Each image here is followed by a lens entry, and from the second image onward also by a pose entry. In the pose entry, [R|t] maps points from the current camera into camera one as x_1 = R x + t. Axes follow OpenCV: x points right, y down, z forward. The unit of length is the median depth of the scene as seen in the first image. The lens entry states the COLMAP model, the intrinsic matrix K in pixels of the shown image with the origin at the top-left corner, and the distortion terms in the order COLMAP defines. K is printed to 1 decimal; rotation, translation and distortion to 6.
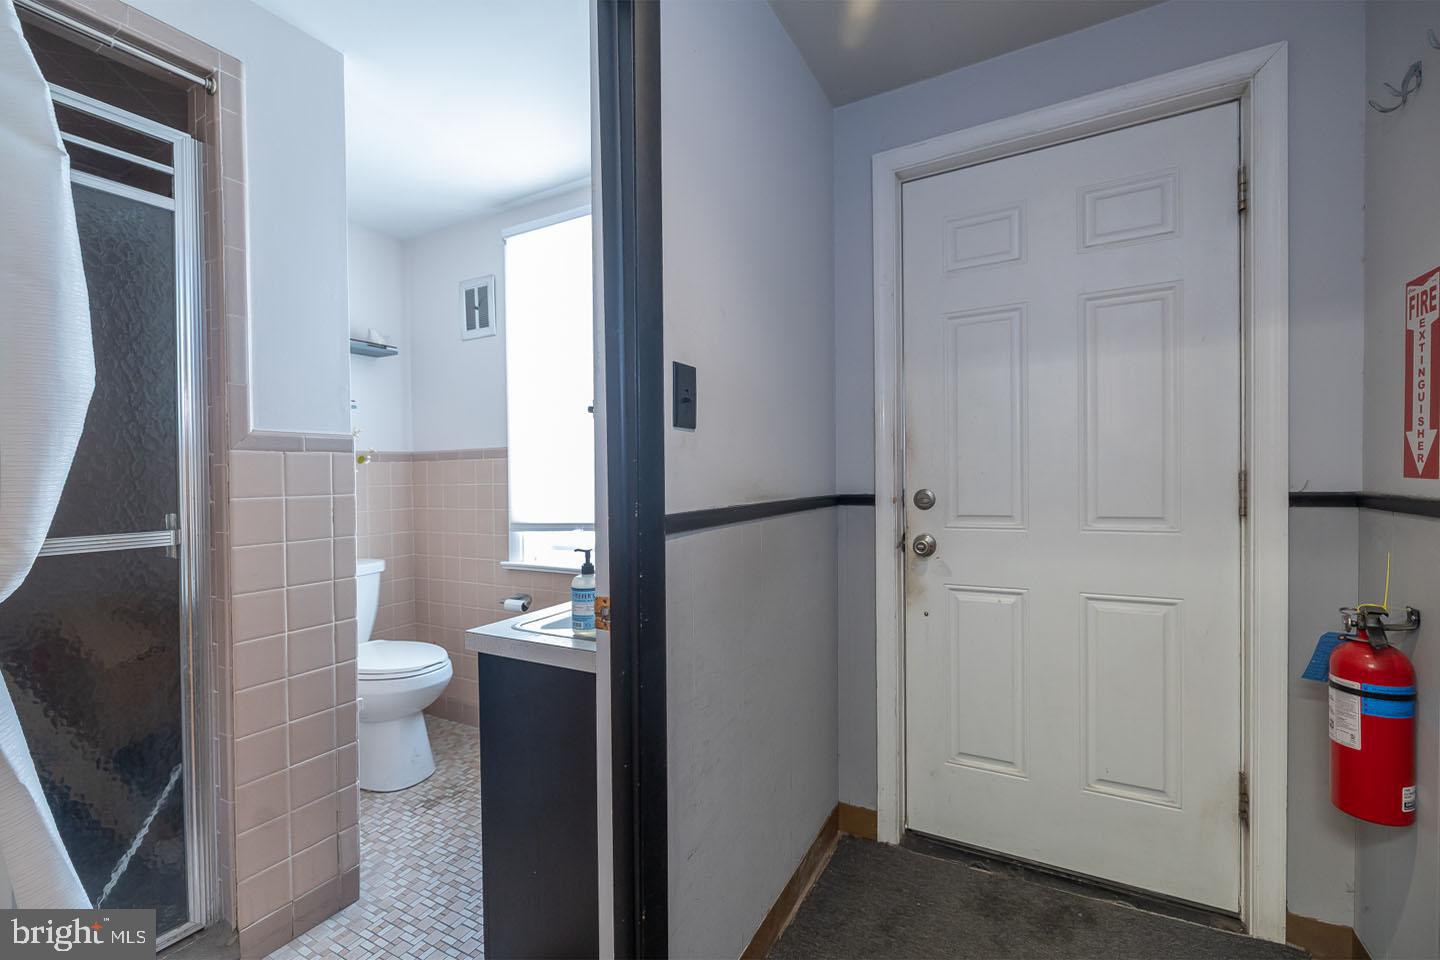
lens RADIAL K [[609.1, 0, 720.0], [0, 609.1, 480.0], [0, 0, 1]] dist [-0.001472, -0.000524]
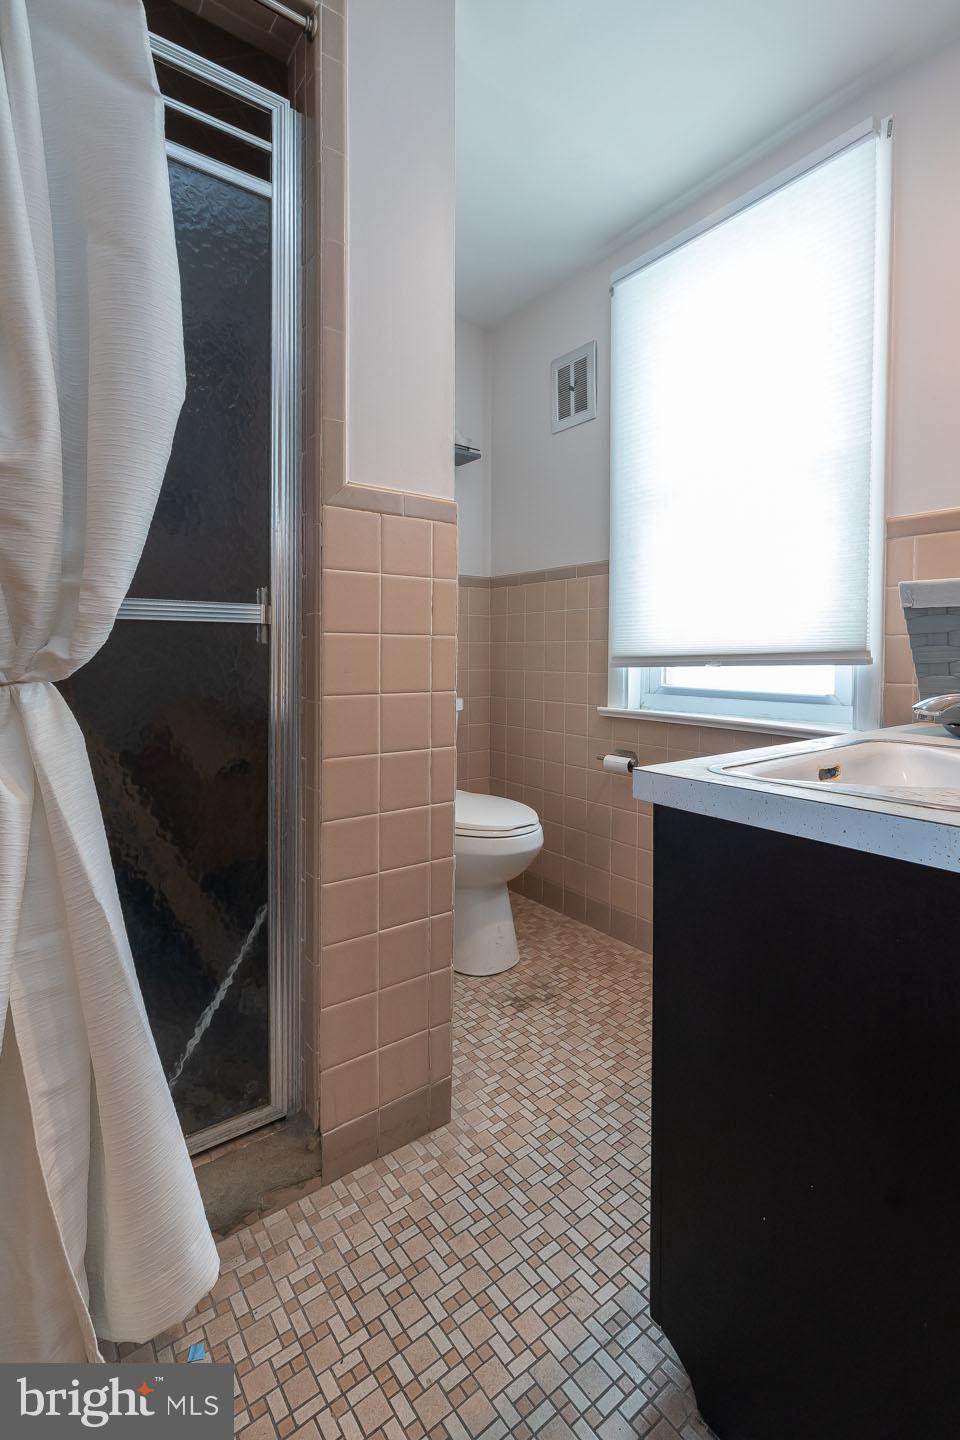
lens RADIAL K [[658.5, 0, 483.9], [0, 658.5, 662.4], [0, 0, 1]] dist [0.002057, 0.000144]
pose [[0.910163, 0.024675, -0.413514, -0.252912], [-0.021427, 0.999692, 0.012493, 0.121381], [0.413695, -0.002510, 0.910412, 0.302058]]
